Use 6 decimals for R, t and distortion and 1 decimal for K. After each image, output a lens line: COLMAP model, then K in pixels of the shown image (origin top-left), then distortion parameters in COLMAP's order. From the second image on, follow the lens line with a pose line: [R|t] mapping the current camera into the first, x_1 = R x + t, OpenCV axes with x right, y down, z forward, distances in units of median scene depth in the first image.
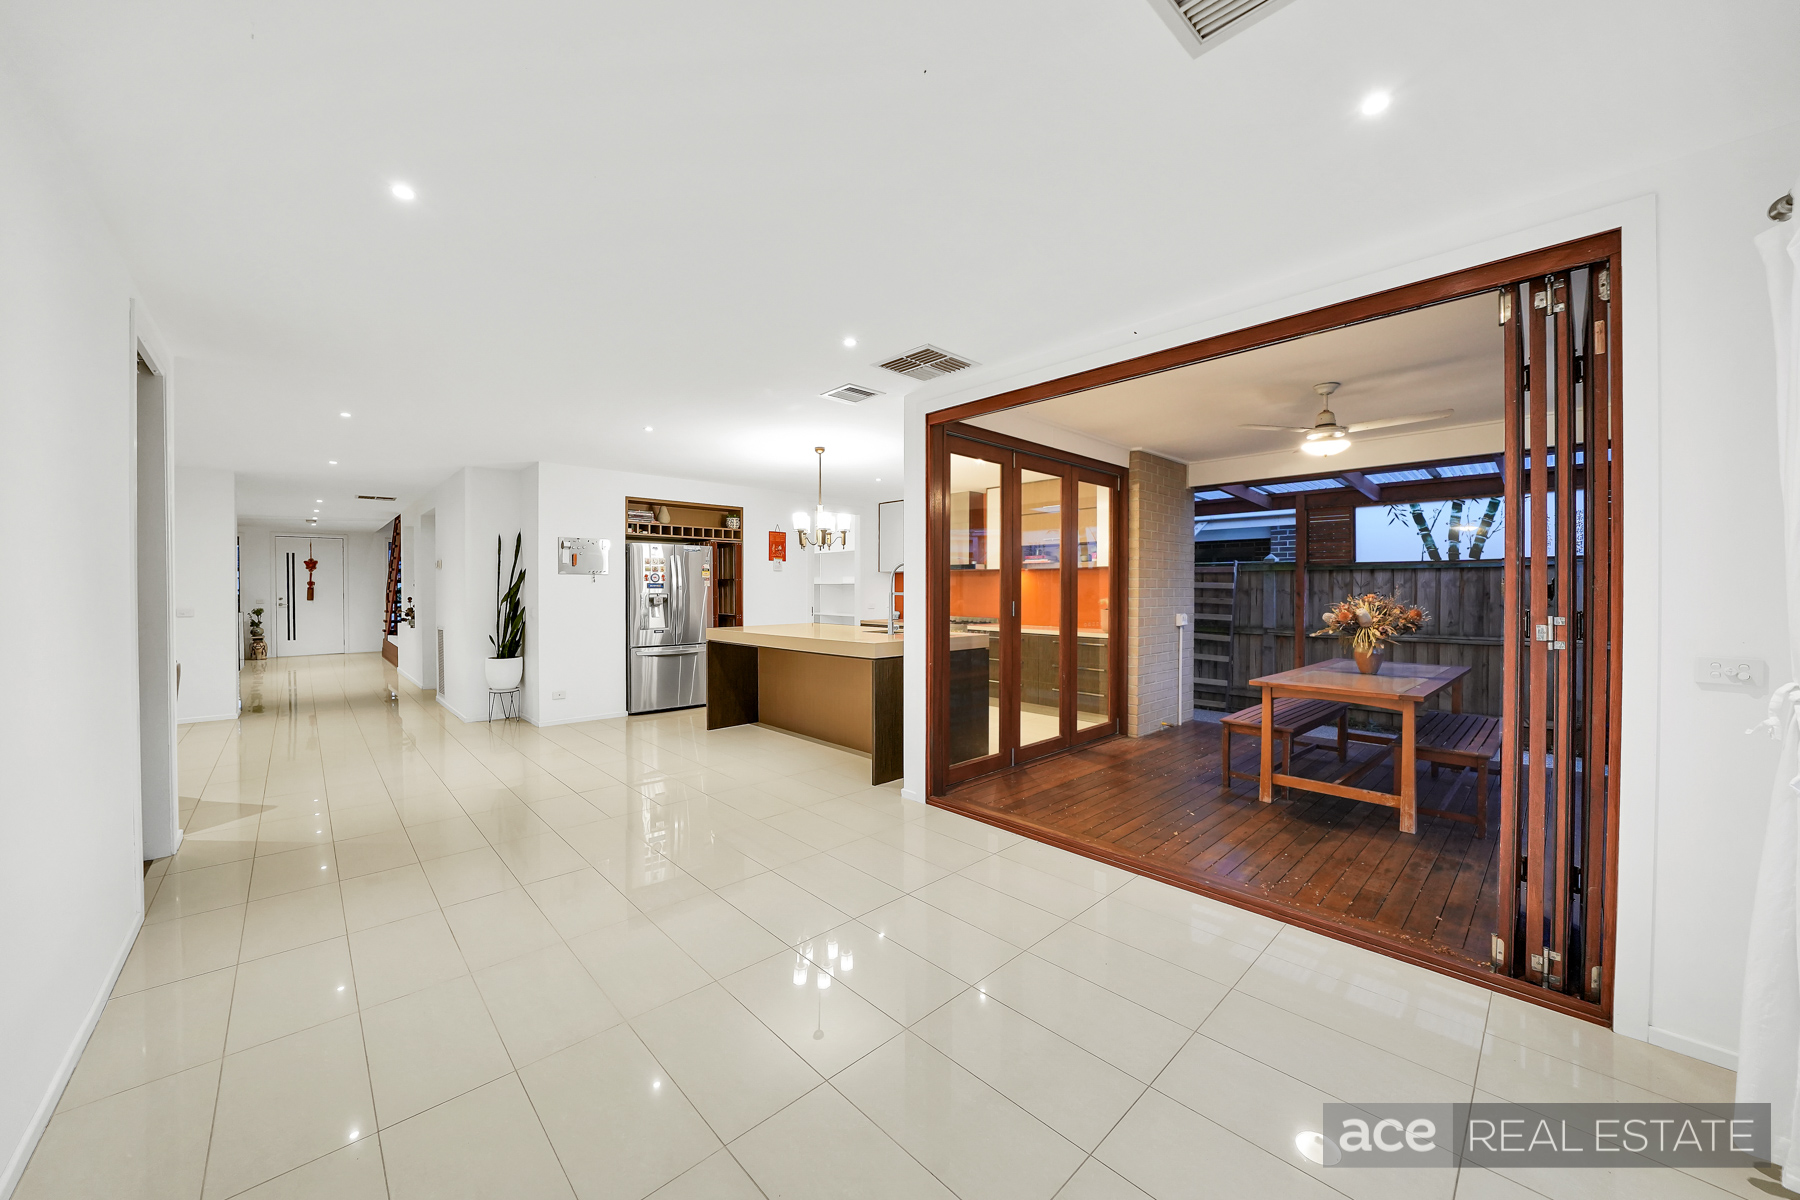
lens RADIAL K [[641.6, 0, 900.0], [0, 641.6, 600.0], [0, 0, 1]] dist [0.000622, 0.000060]
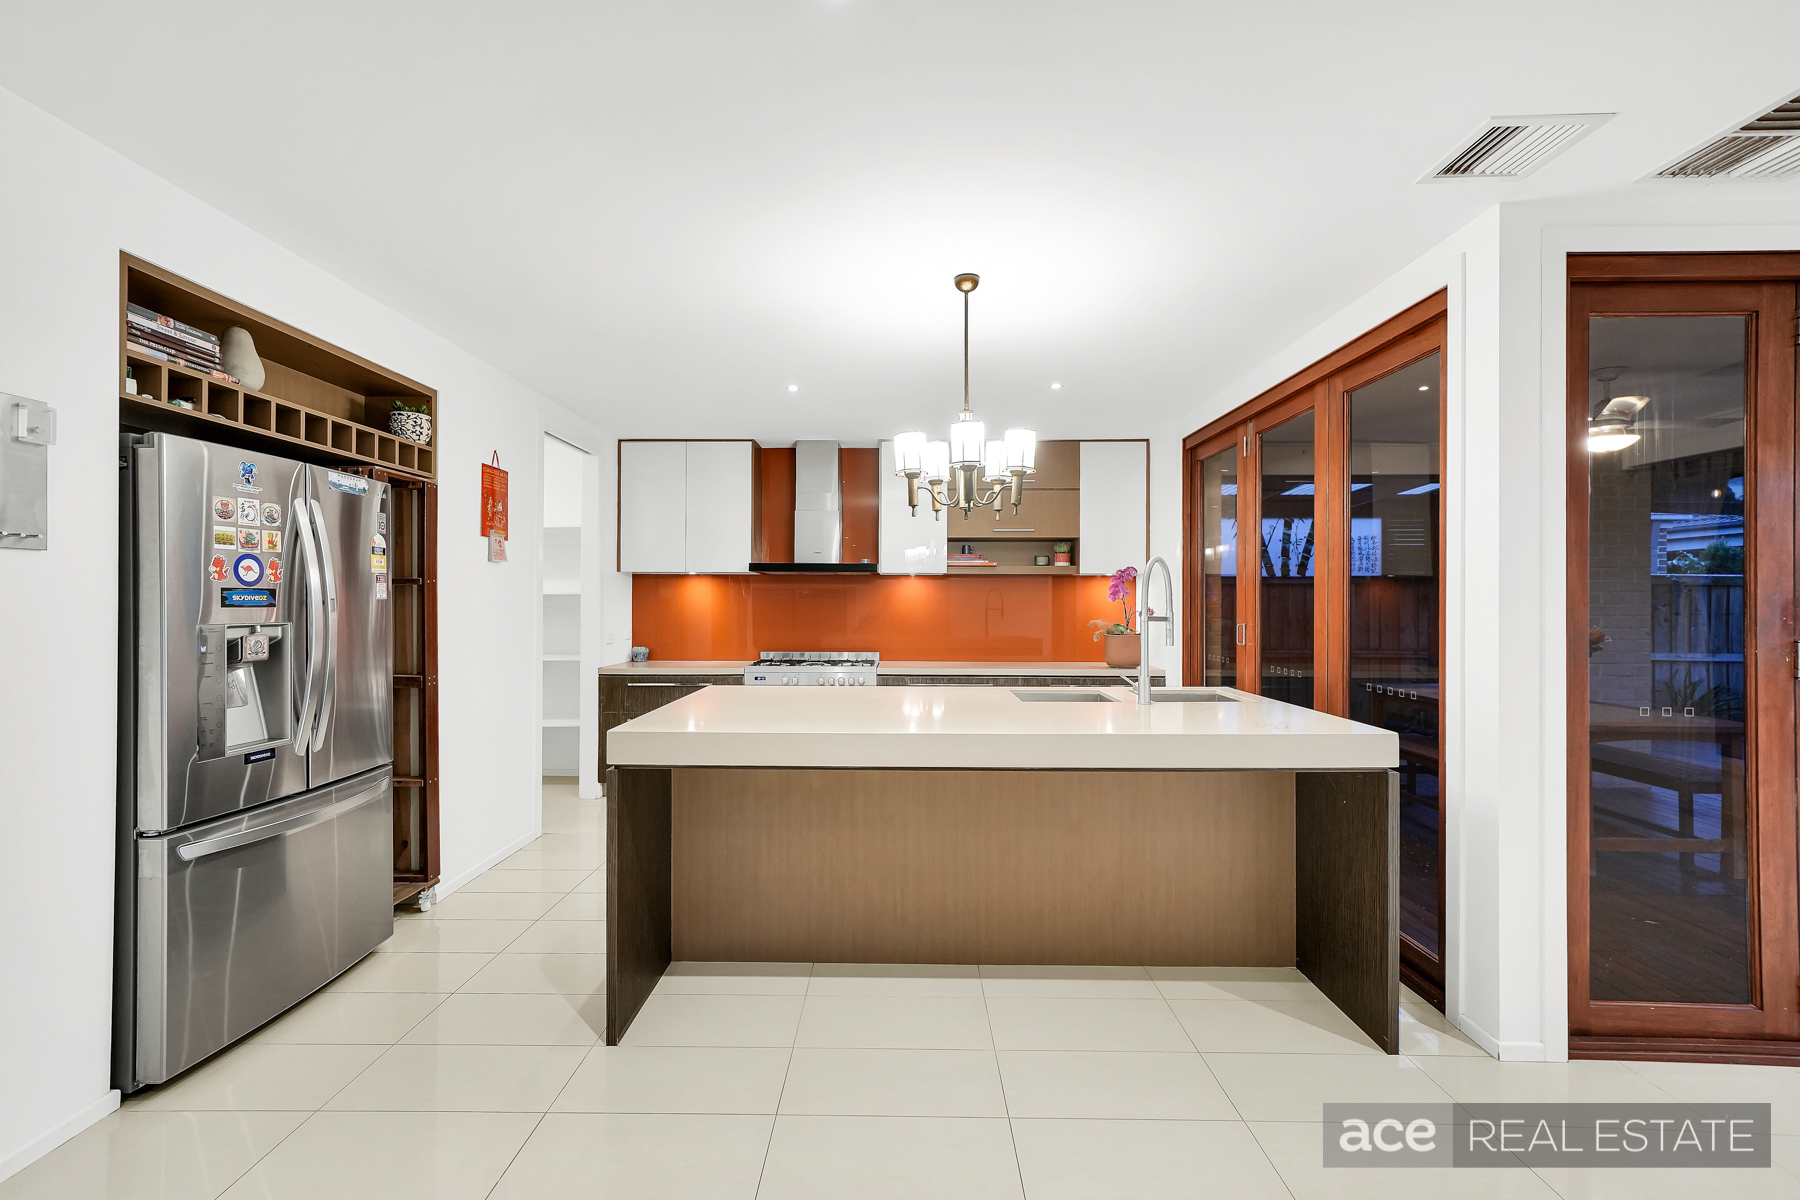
lens RADIAL K [[767.8, 0, 900.0], [0, 767.8, 600.0], [0, 0, 1]] dist [0.003627, 0.000548]
pose [[0.694487, 0.002218, 0.719502, -0.424811], [0.010002, 0.999869, -0.012737, -0.013460], [-0.719435, 0.016042, 0.694374, 0.548014]]
